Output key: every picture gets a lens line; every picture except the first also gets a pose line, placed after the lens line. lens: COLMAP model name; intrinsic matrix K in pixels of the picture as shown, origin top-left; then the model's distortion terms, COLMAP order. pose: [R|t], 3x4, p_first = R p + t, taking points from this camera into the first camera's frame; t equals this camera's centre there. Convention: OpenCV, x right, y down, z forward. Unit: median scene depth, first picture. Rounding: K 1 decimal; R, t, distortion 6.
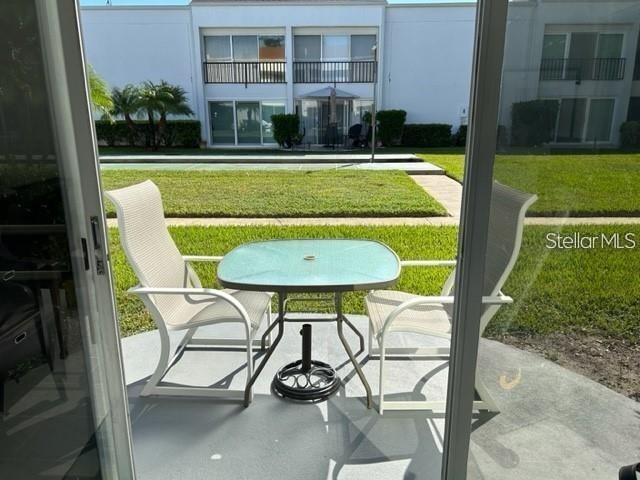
lens RADIAL K [[489.8, 0, 323.4], [0, 489.8, 240.5], [0, 0, 1]] dist [0.033887, -0.023772]
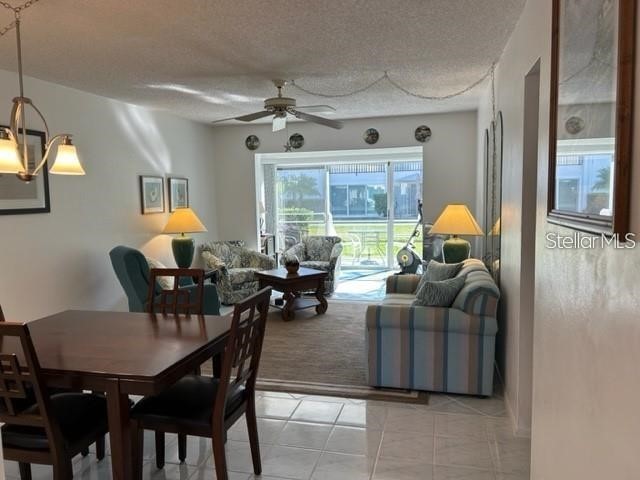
lens RADIAL K [[489.8, 0, 319.5], [0, 489.8, 240.7], [0, 0, 1]] dist [0.033887, -0.023772]
pose [[0.974550, 0.000725, -0.224168, 0.054368], [-0.035713, 0.987725, -0.152063, 0.089235], [0.221307, 0.156199, 0.962614, -0.341229]]
